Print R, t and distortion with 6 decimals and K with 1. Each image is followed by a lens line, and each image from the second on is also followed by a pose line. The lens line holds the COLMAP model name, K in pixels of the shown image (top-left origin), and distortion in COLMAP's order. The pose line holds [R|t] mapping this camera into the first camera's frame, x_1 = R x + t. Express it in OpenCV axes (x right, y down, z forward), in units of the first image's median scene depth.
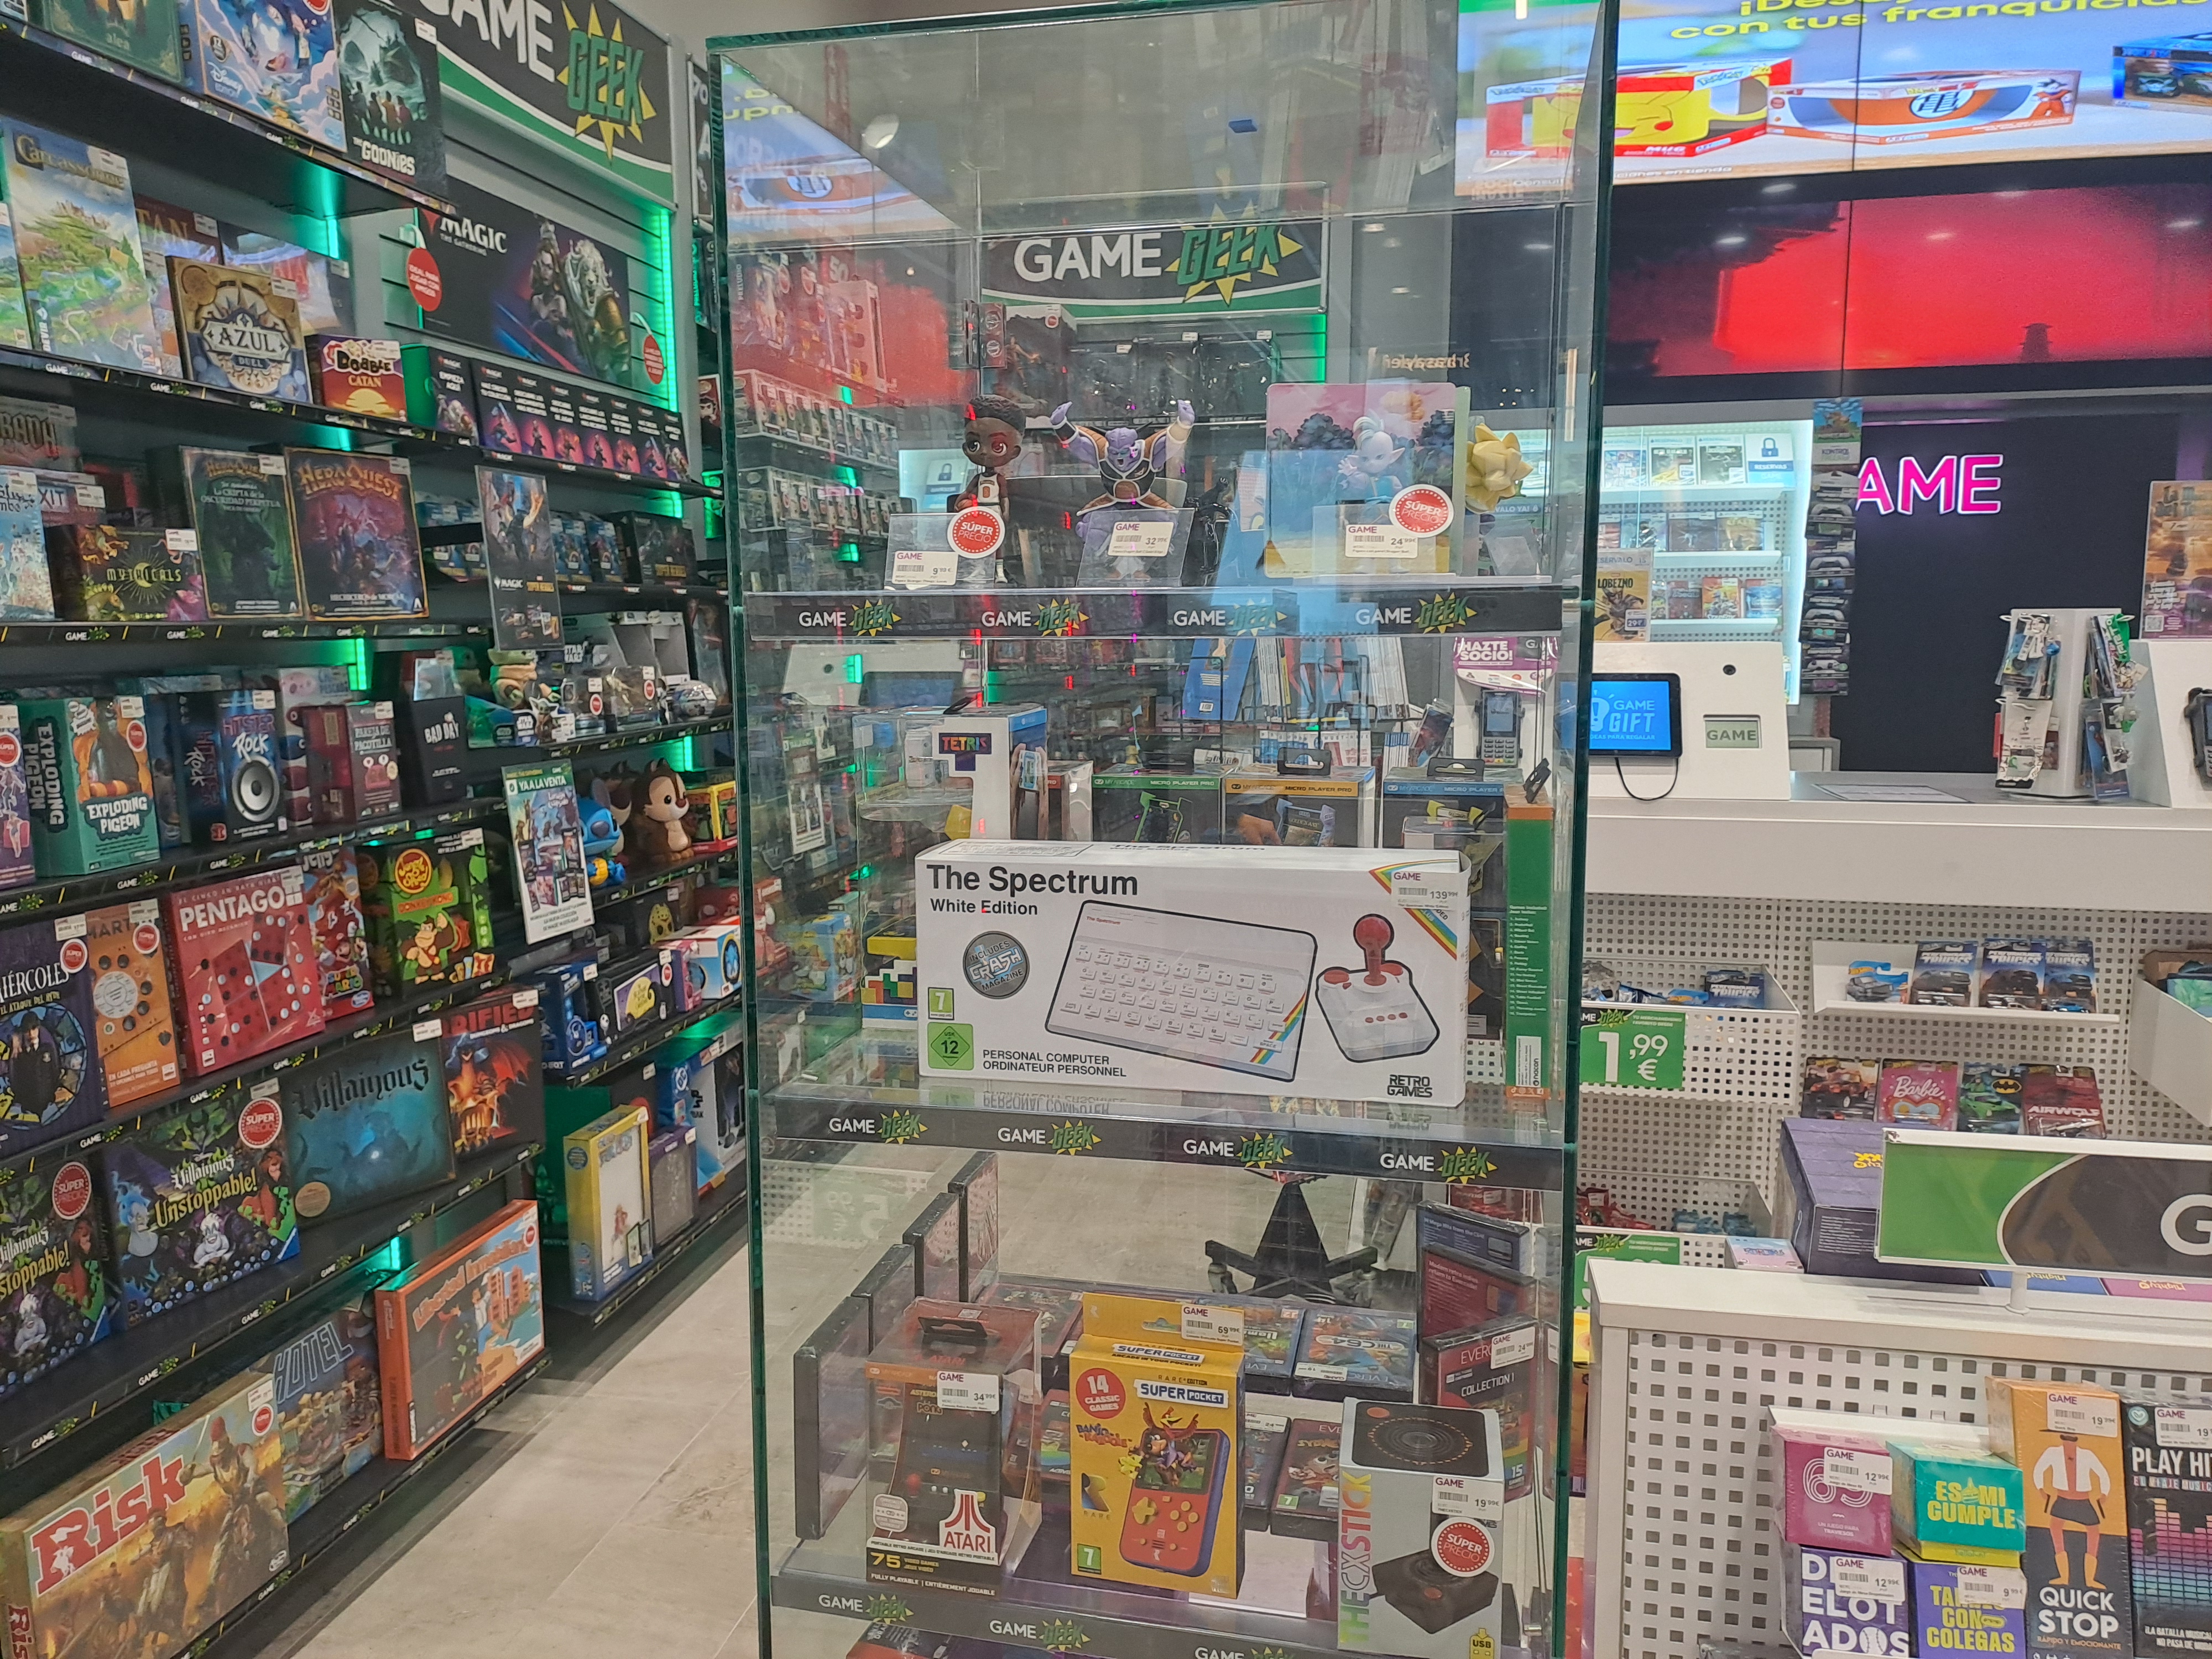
lens RADIAL K [[1634.5, 0, 1102.3], [0, 1634.5, 811.4], [0, 0, 1]] dist [0.079556, -0.096849]
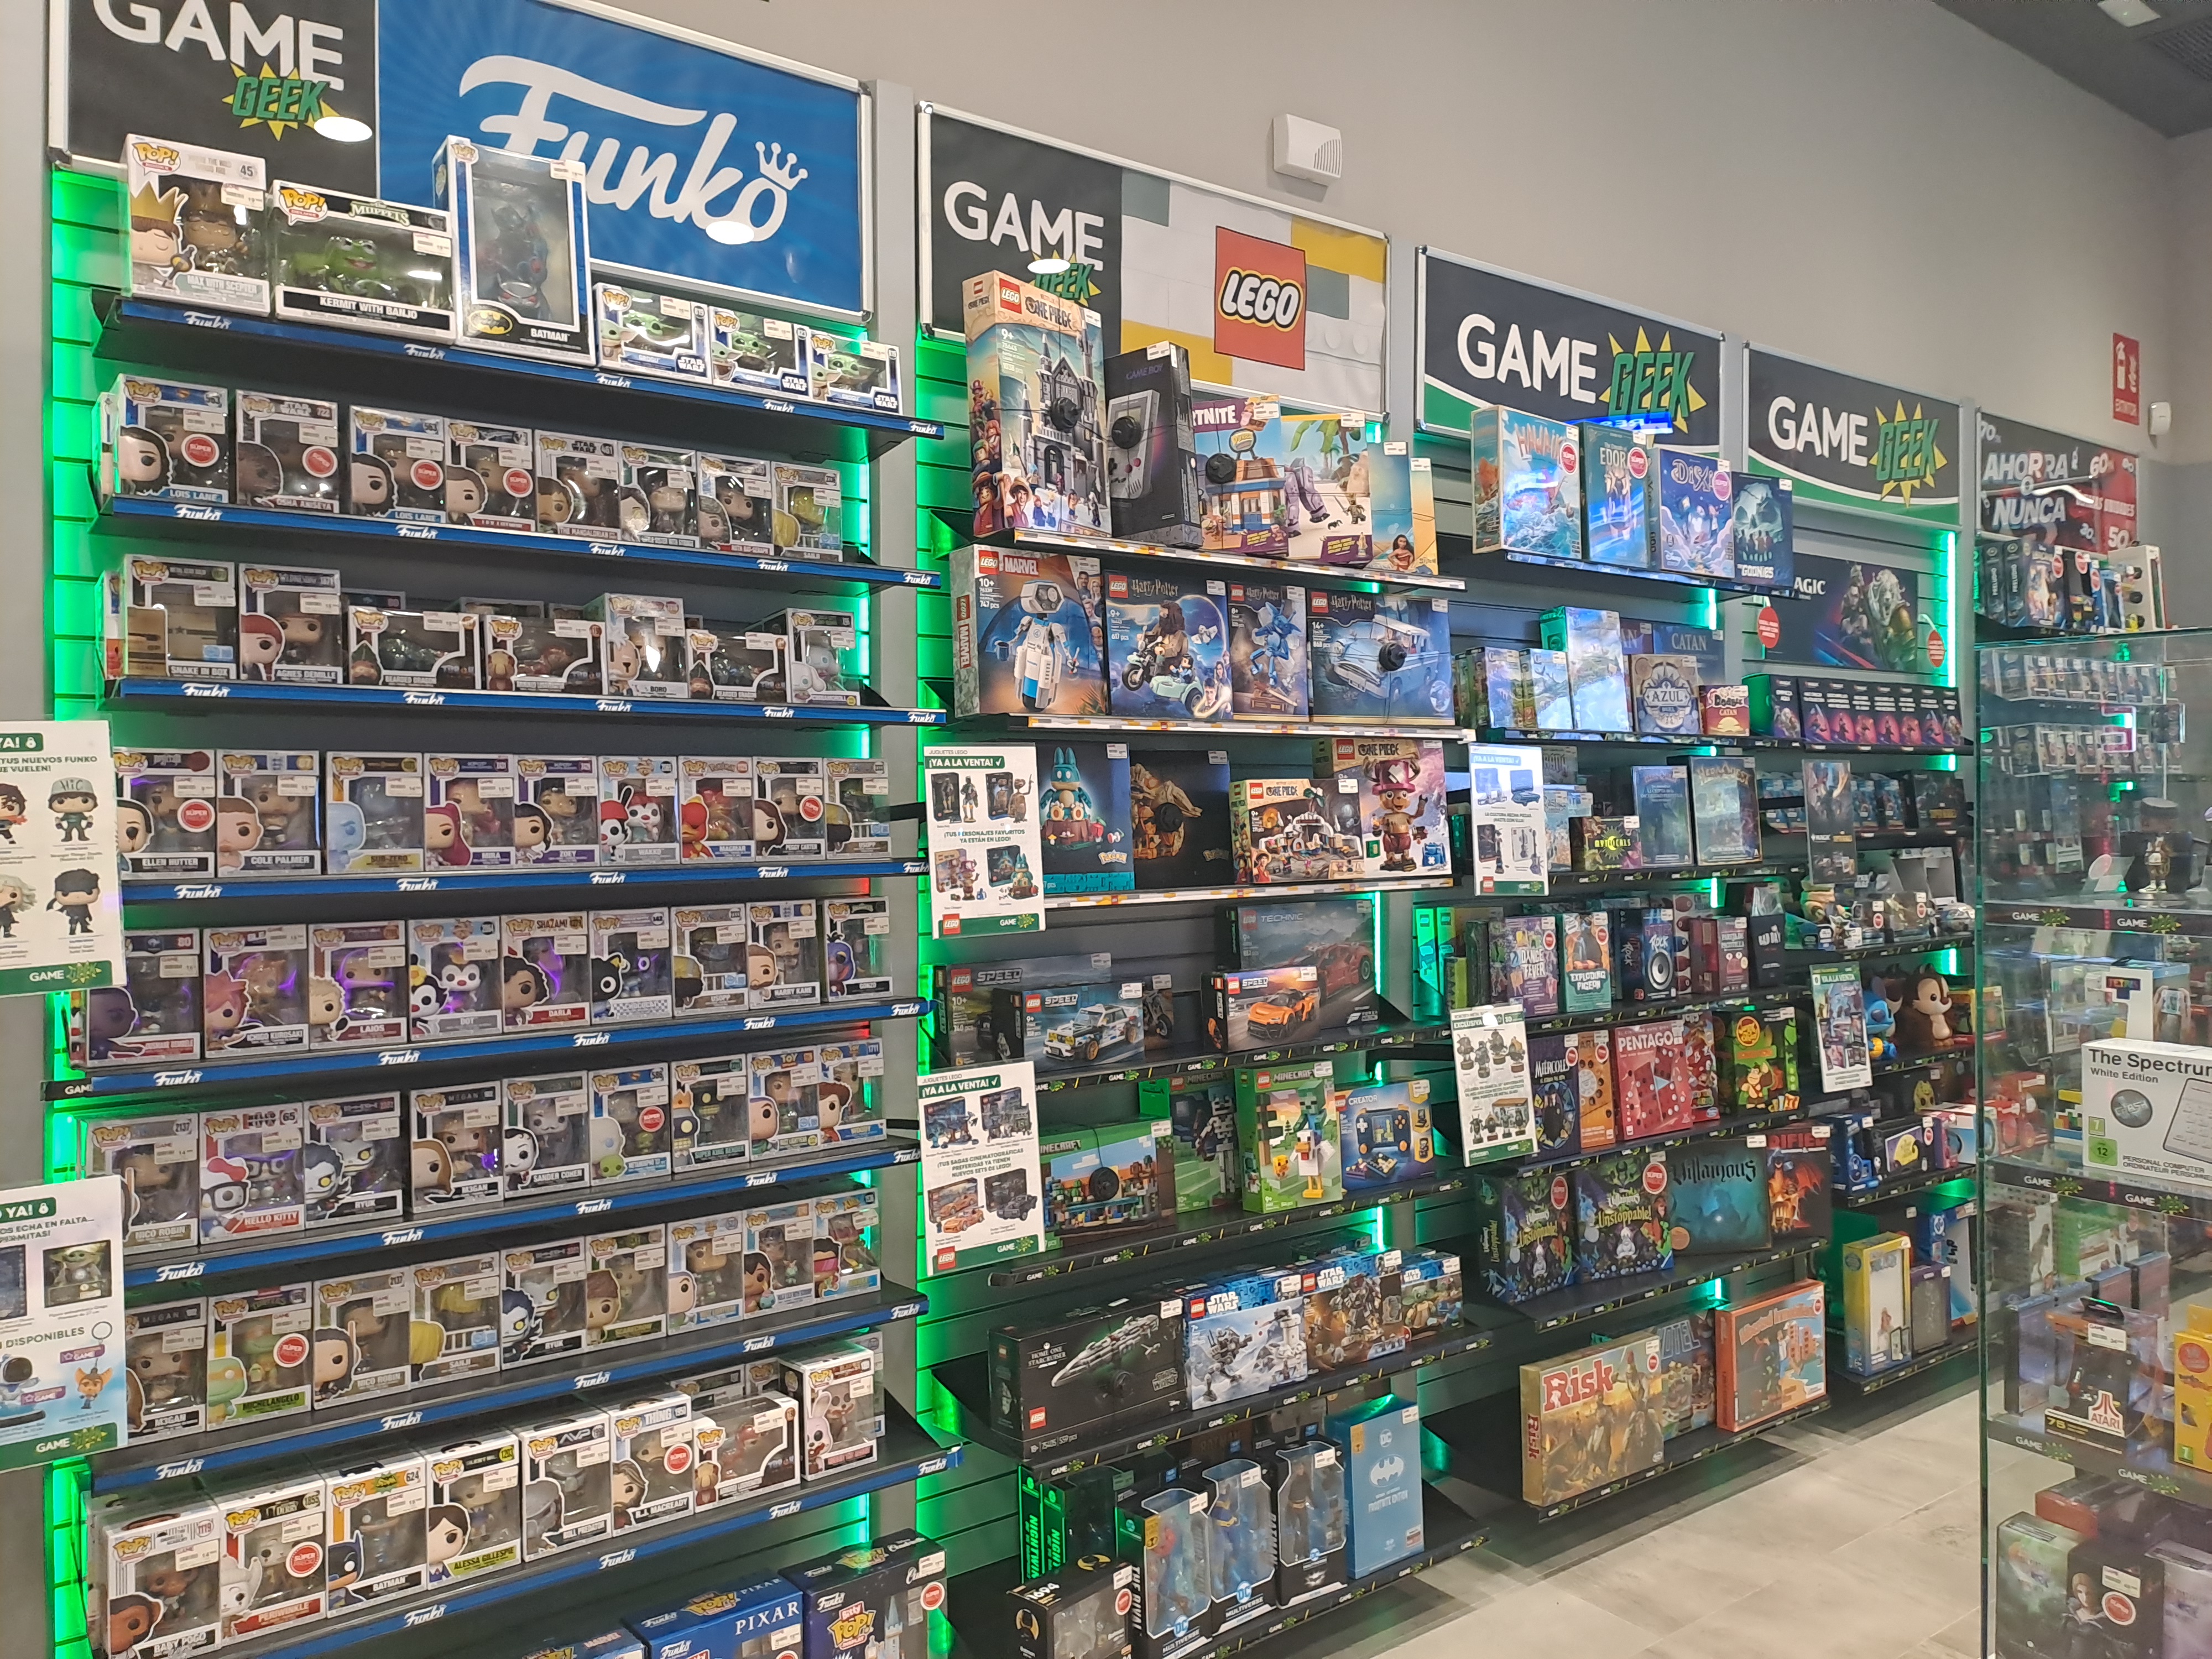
lens RADIAL K [[1612.5, 0, 1099.3], [0, 1612.5, 793.5], [0, 0, 1]] dist [0.122846, -0.196453]
pose [[0.746887, 0.002542, -0.664946, 0.101890], [-0.080896, 0.992912, -0.087070, -0.000683], [0.660011, 0.118823, 0.741799, -0.404681]]
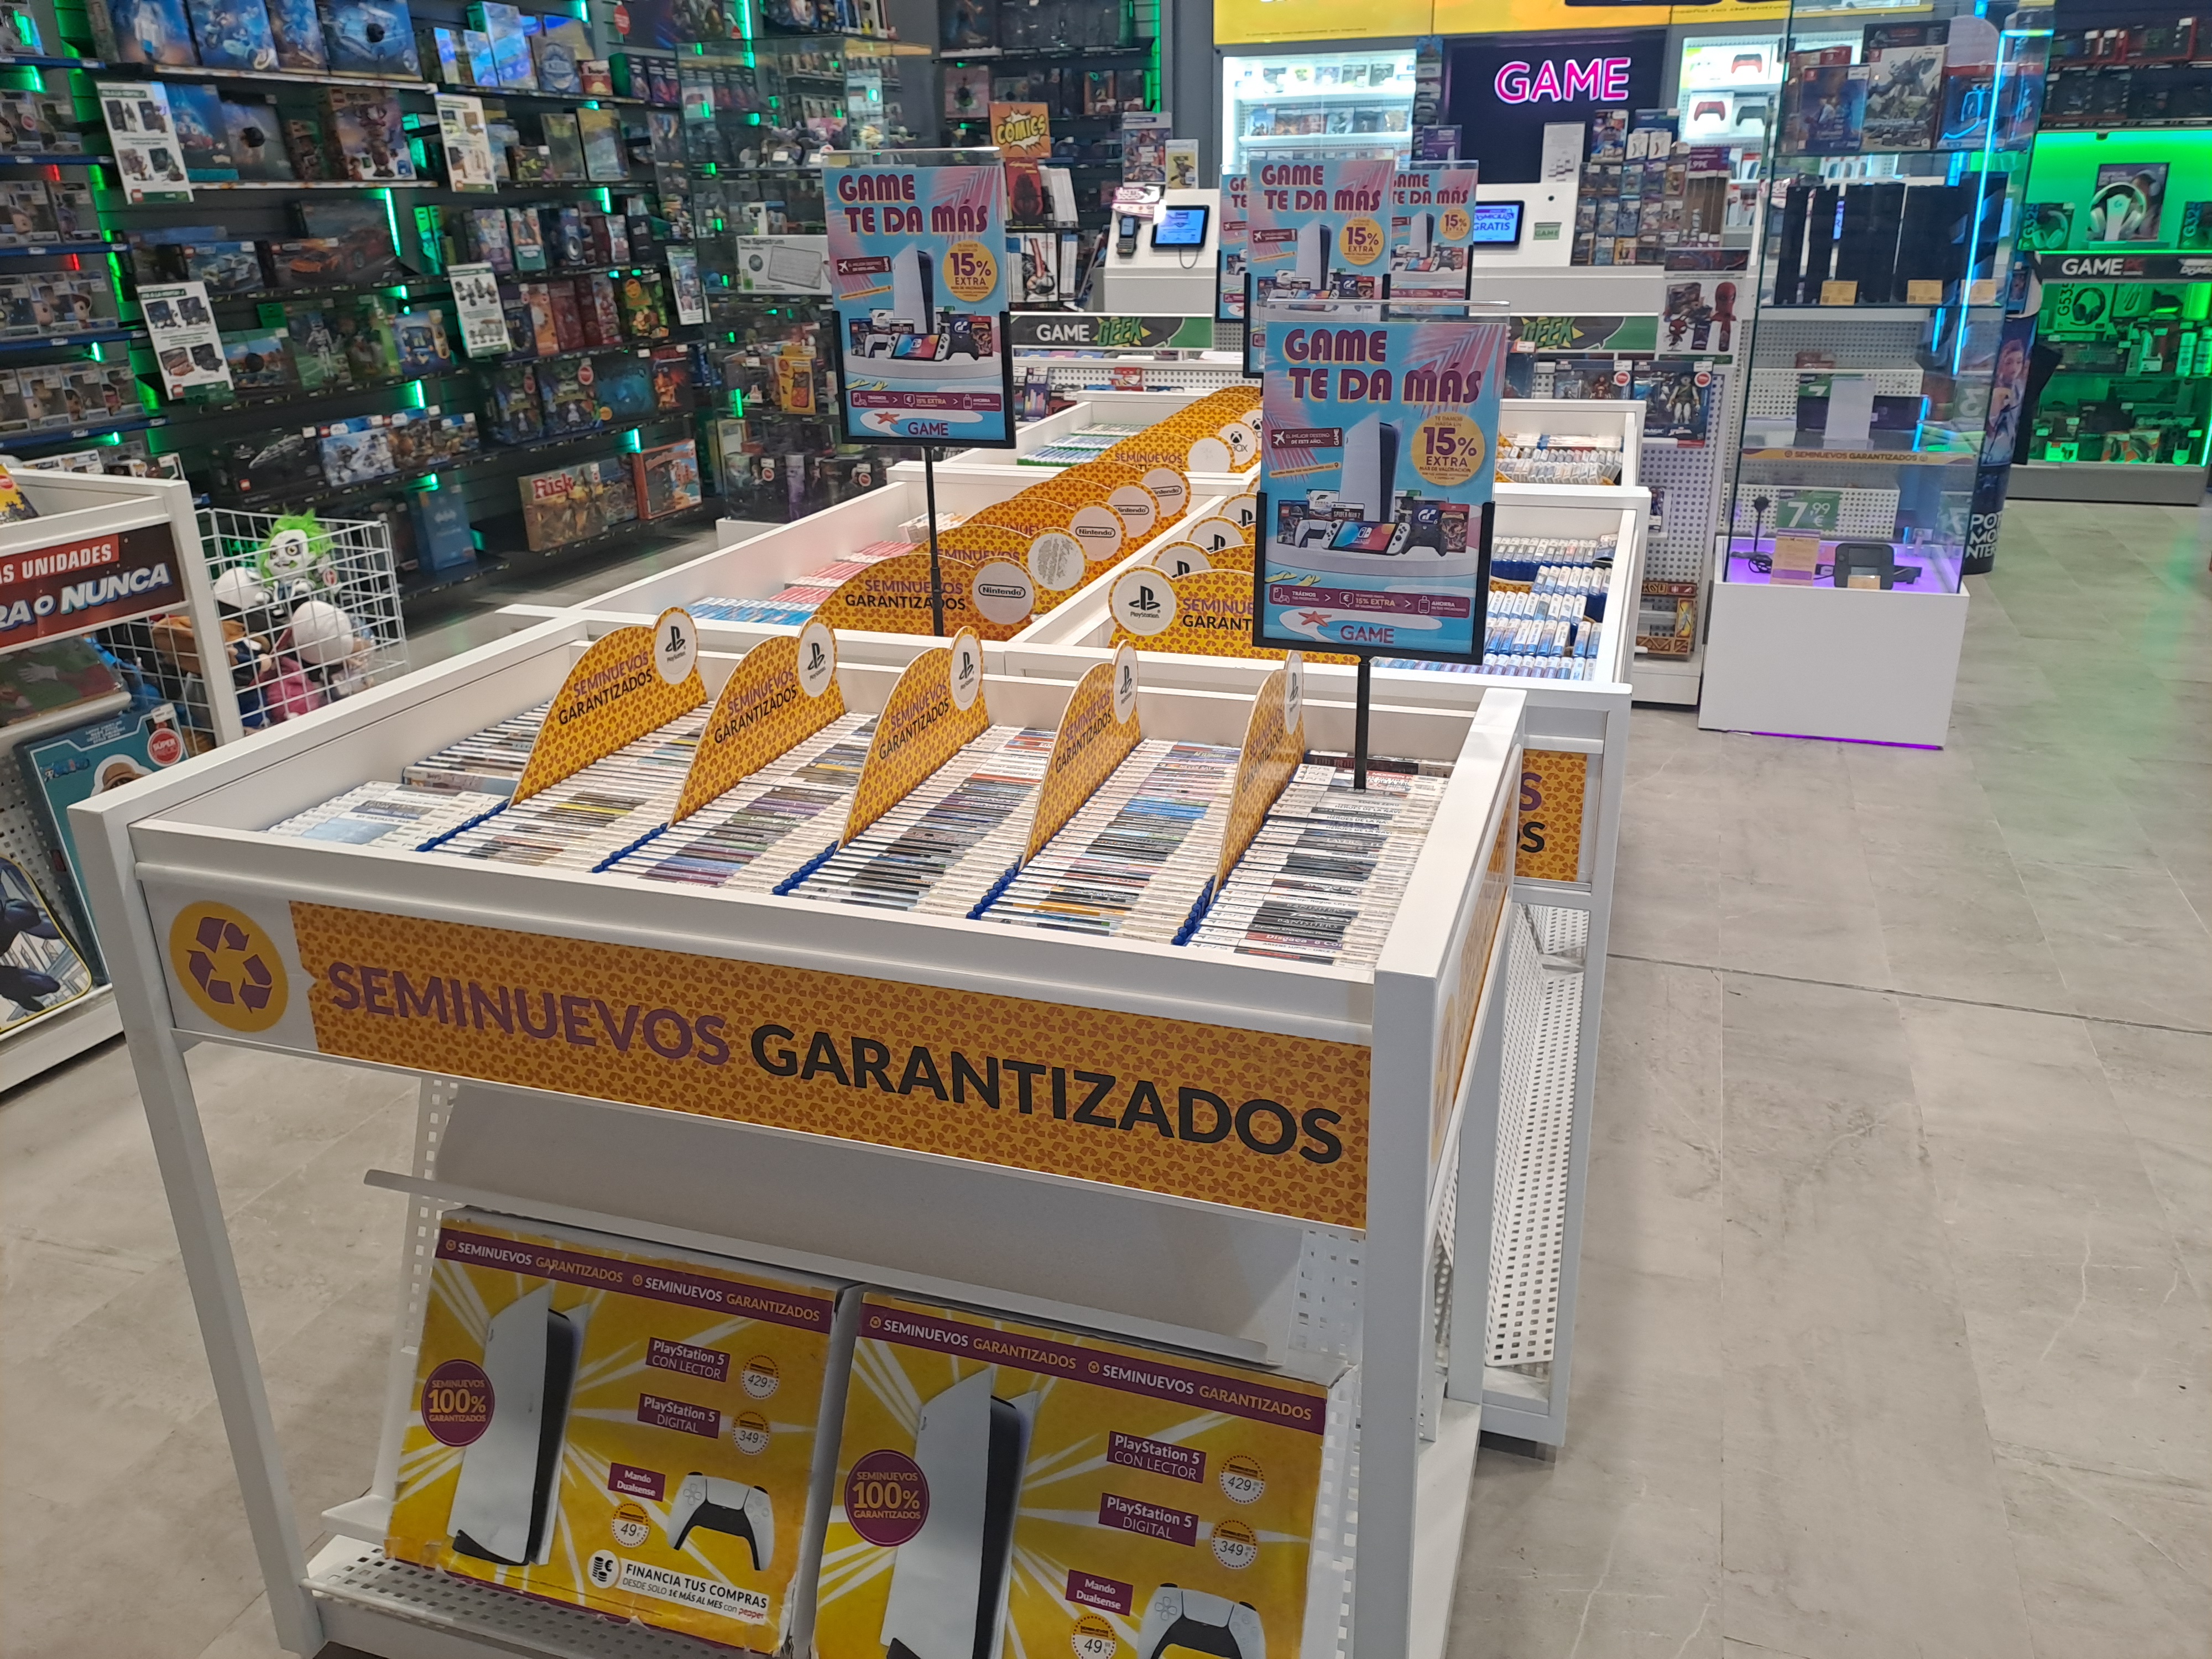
lens RADIAL K [[1646.0, 0, 1120.9], [0, 1646.0, 786.7], [0, 0, 1]] dist [0.052531, -0.044351]
pose [[0.991705, 0.035225, -0.123617, 0.516895], [-0.005840, 0.973072, 0.230426, 0.148965], [0.128405, -0.227793, 0.965206, -1.189581]]
